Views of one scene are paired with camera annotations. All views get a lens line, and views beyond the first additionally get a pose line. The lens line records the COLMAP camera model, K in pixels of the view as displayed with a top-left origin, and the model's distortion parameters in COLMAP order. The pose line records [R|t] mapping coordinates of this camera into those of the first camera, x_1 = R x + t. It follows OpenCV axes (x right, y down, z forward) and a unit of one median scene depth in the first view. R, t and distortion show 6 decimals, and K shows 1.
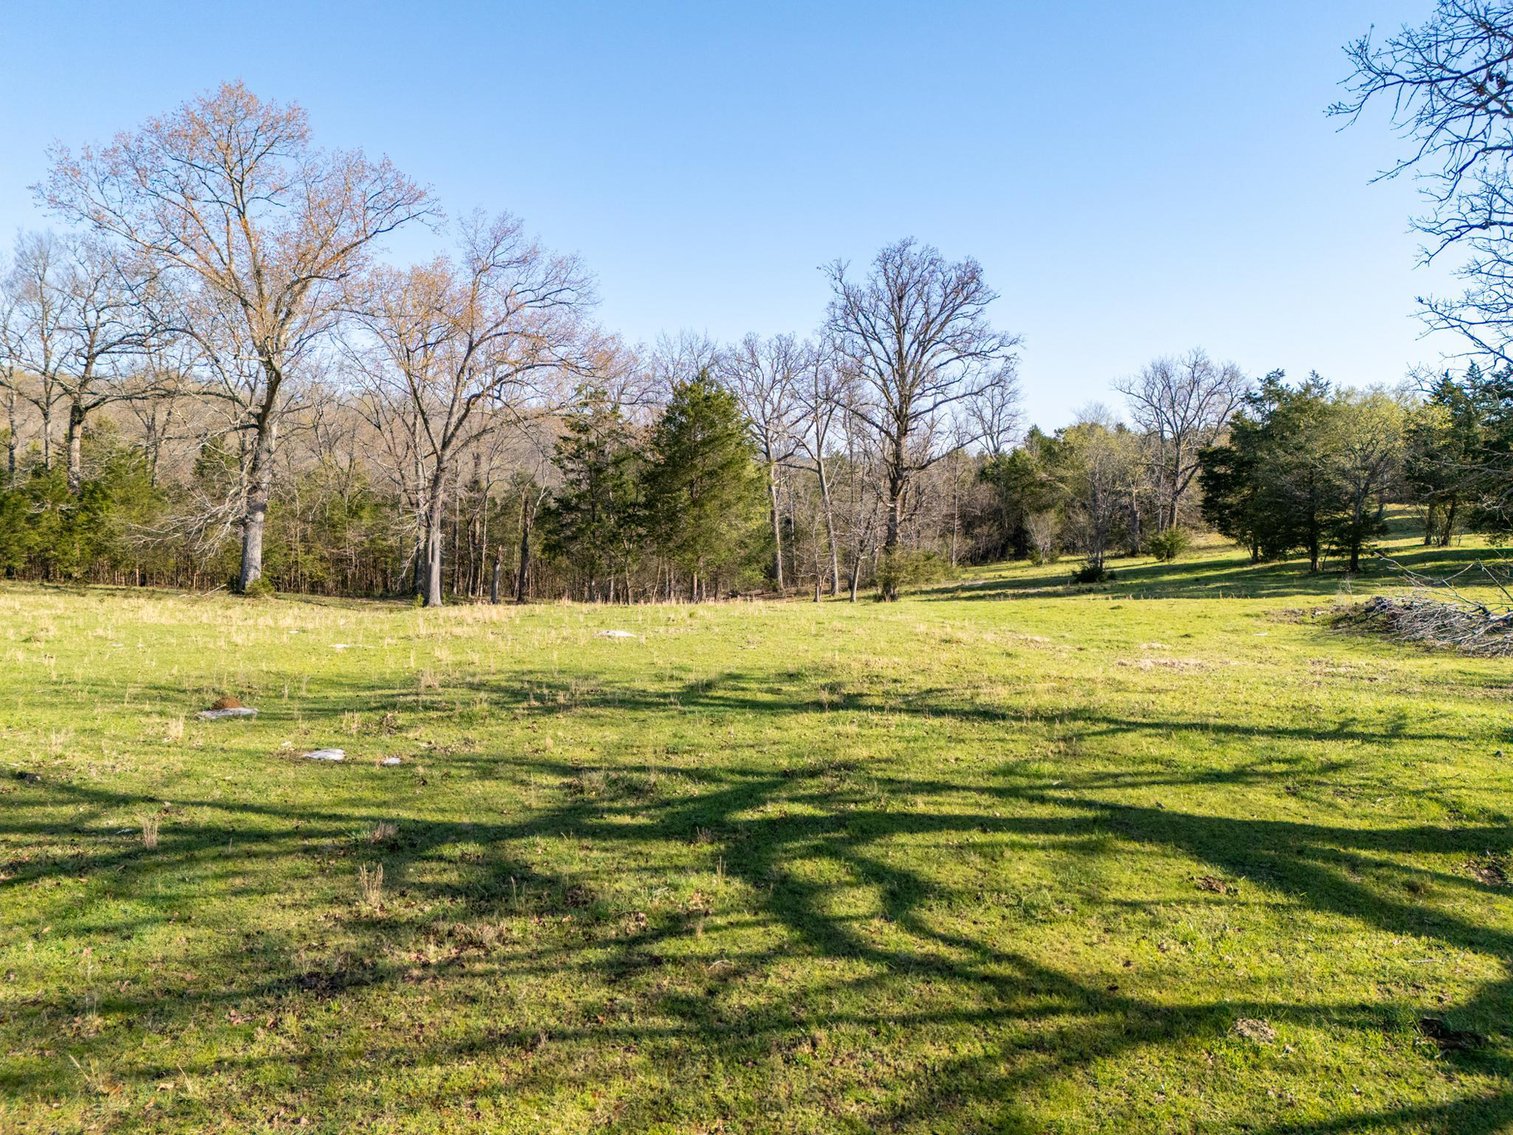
lens RADIAL K [[1068.2, 0, 756.5], [0, 1068.2, 567.5], [0, 0, 1]] dist [0.124578, -0.000180]
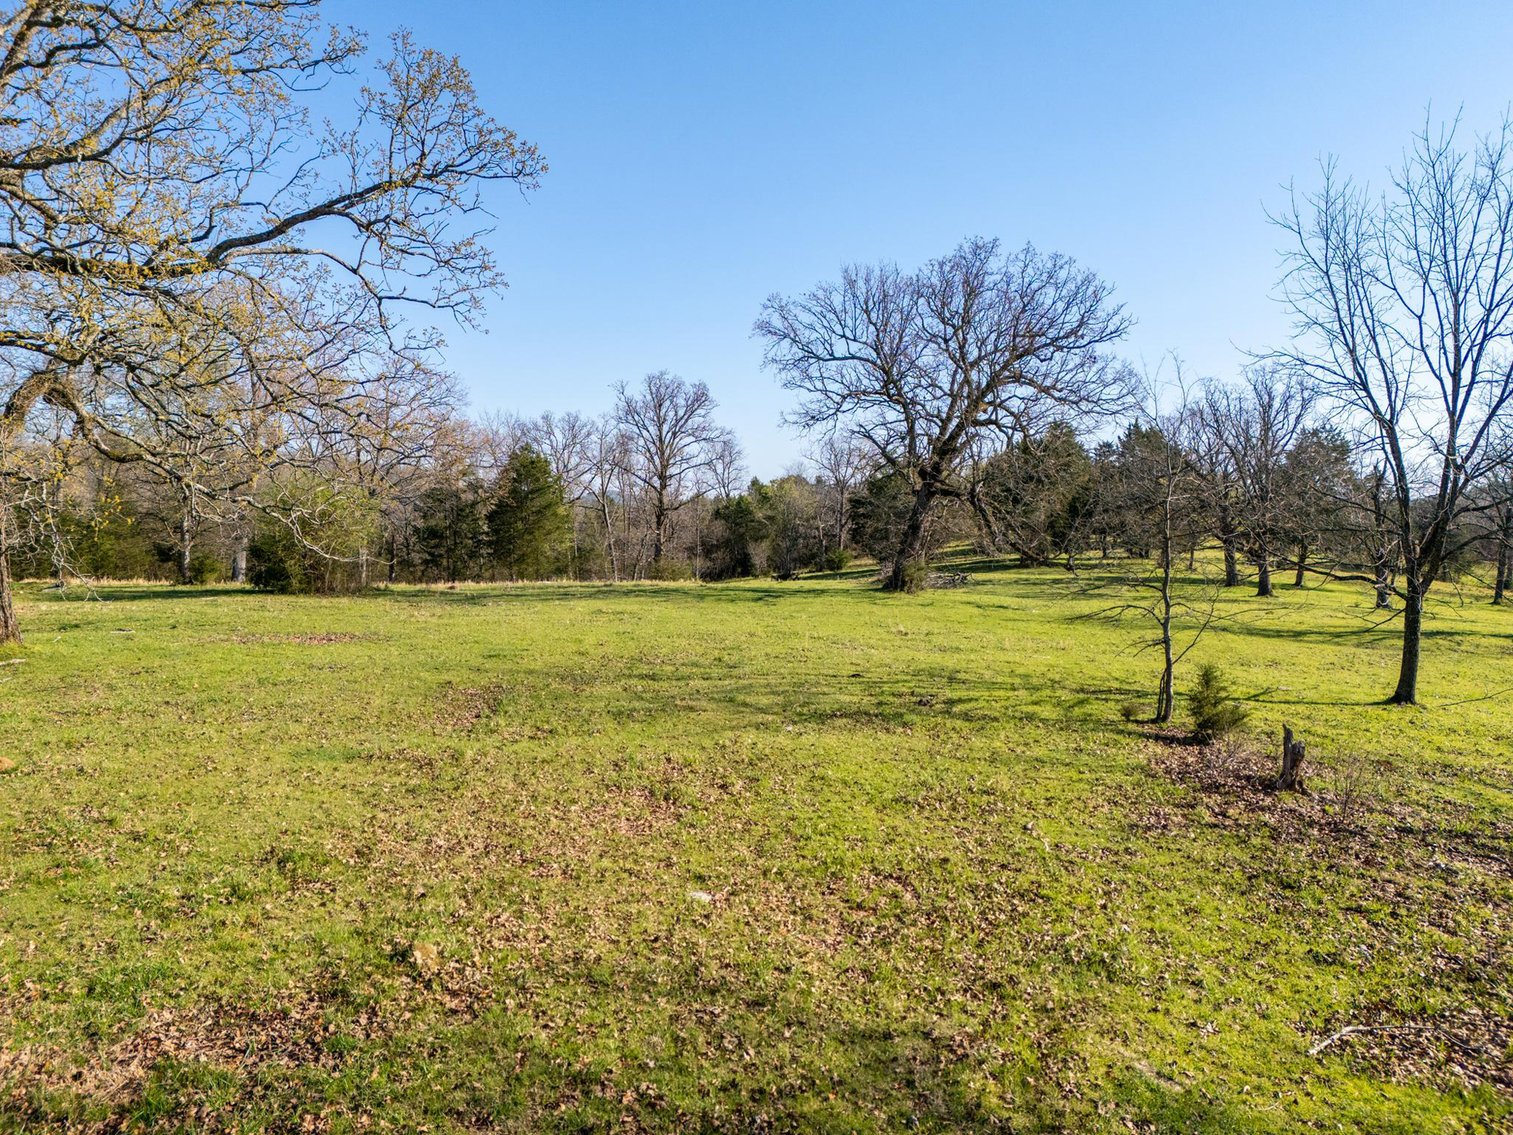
lens RADIAL K [[1068.2, 0, 756.5], [0, 1068.2, 567.5], [0, 0, 1]] dist [0.124578, -0.000180]
pose [[0.972267, -0.013230, 0.233501, -0.096348], [0.021976, 0.999149, -0.034894, 0.049909], [-0.232841, 0.039058, 0.971730, -0.542057]]
